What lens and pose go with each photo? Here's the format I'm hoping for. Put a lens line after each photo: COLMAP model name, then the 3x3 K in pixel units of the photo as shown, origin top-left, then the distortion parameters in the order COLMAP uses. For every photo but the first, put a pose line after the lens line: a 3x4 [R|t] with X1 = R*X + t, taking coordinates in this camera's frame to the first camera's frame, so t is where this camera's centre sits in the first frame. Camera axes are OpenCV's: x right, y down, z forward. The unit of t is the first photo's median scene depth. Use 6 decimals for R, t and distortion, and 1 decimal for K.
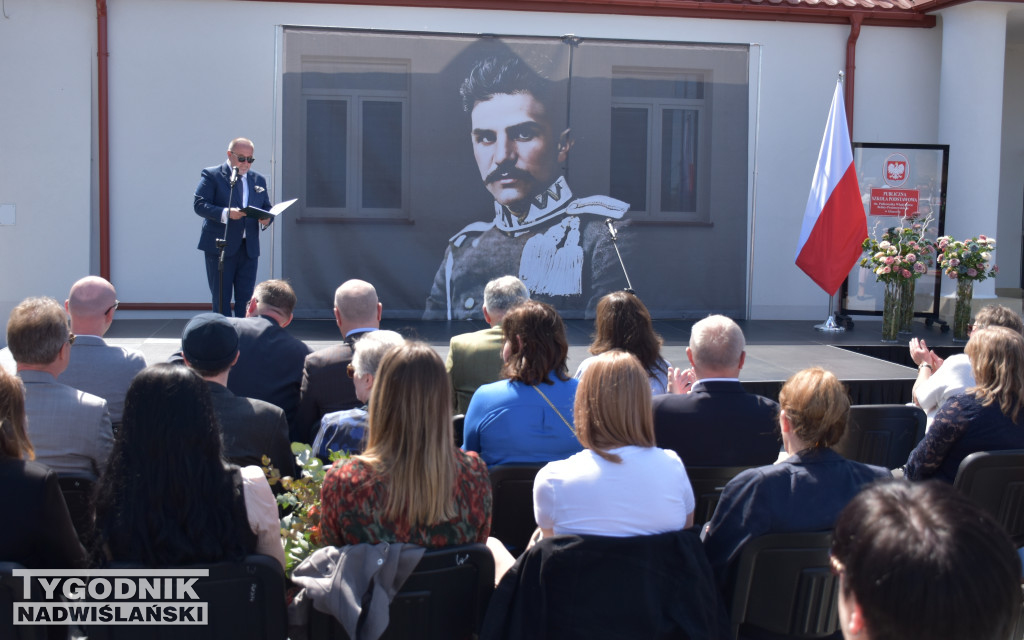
lens RADIAL K [[1120.0, 0, 513.7], [0, 1120.0, 266.3], [0, 0, 1]] dist [0.019641, 0.000000]
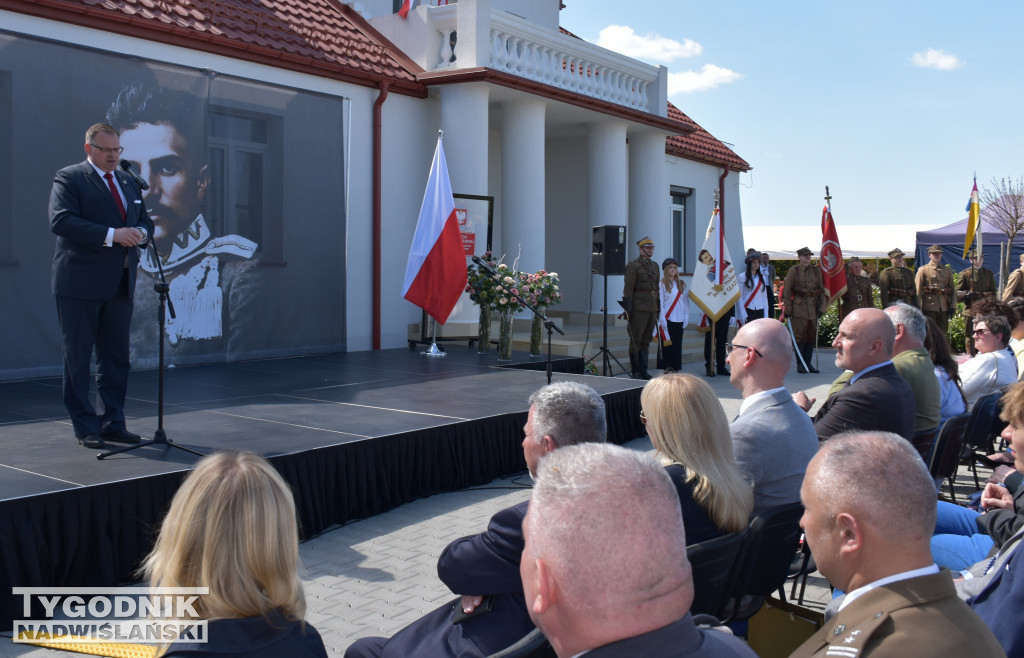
lens RADIAL K [[1016.7, 0, 443.8], [0, 1016.7, 286.5], [0, 0, 1]] dist [-0.023860, 0.000000]
pose [[0.732773, -0.021811, 0.680123, -0.399100], [0.035466, 0.999352, -0.006164, -0.006060], [-0.679548, 0.028638, 0.733072, 0.227059]]
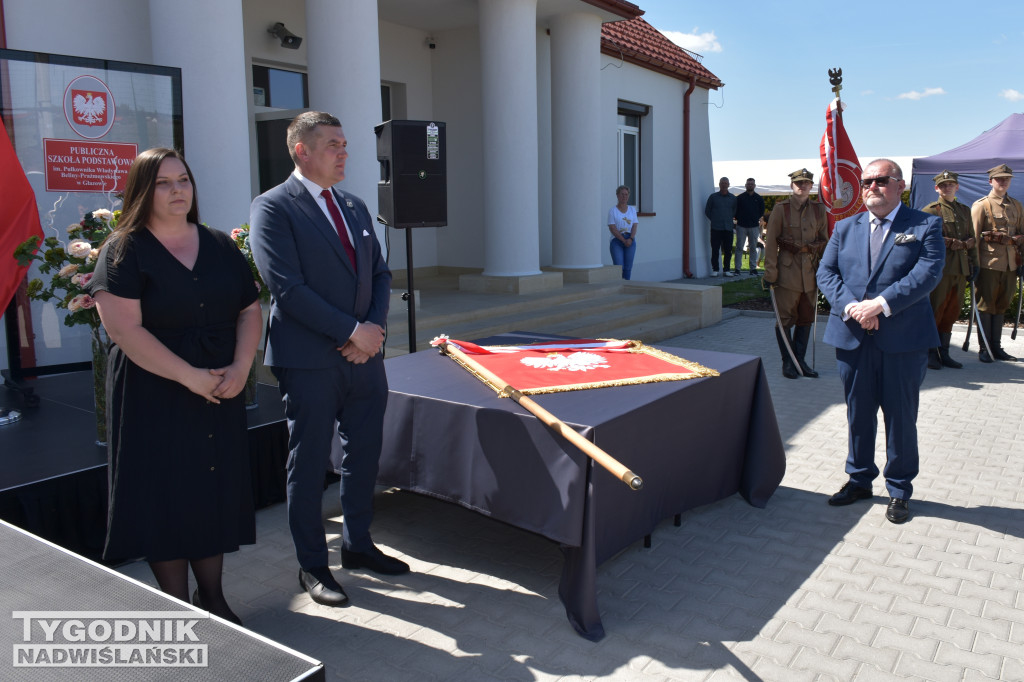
lens RADIAL K [[819.1, 0, 538.5], [0, 819.1, 320.9], [0, 0, 1]] dist [-0.020165, -0.000207]
pose [[0.685005, -0.120711, 0.718469, 0.190395], [0.053579, 0.991855, 0.115559, -0.015834], [-0.726566, -0.040663, 0.685893, 0.556593]]
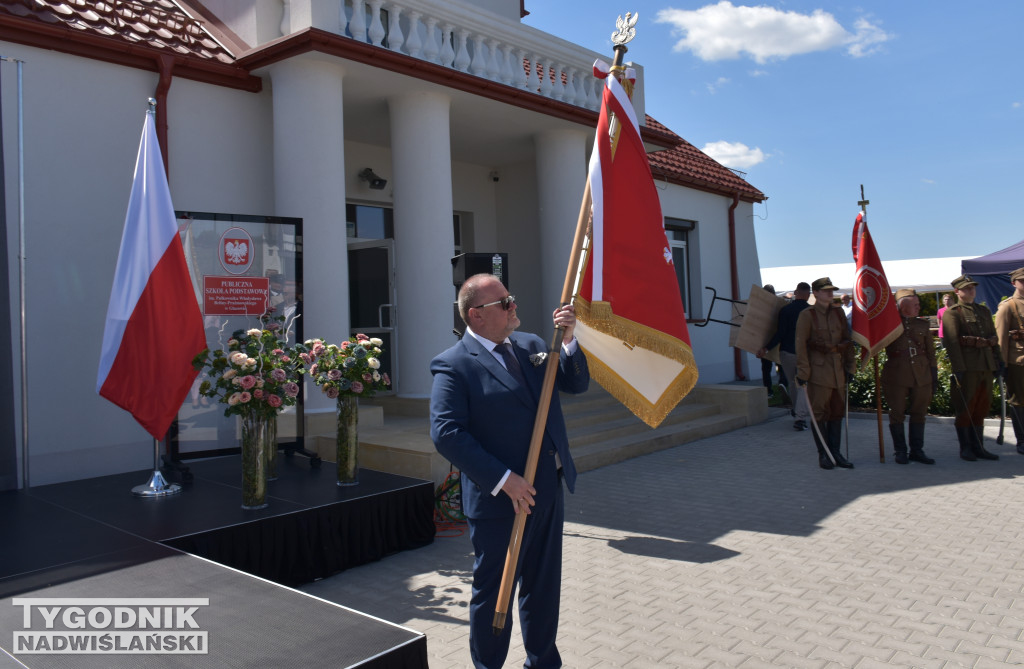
lens RADIAL K [[806.9, 0, 487.9], [0, 806.9, 320.8], [0, 0, 1]] dist [-0.031262, 0.012917]
pose [[0.778523, -0.041882, 0.626217, 0.139649], [0.073991, 0.996938, -0.025311, -0.015837], [-0.623239, 0.066039, 0.779238, 0.495027]]
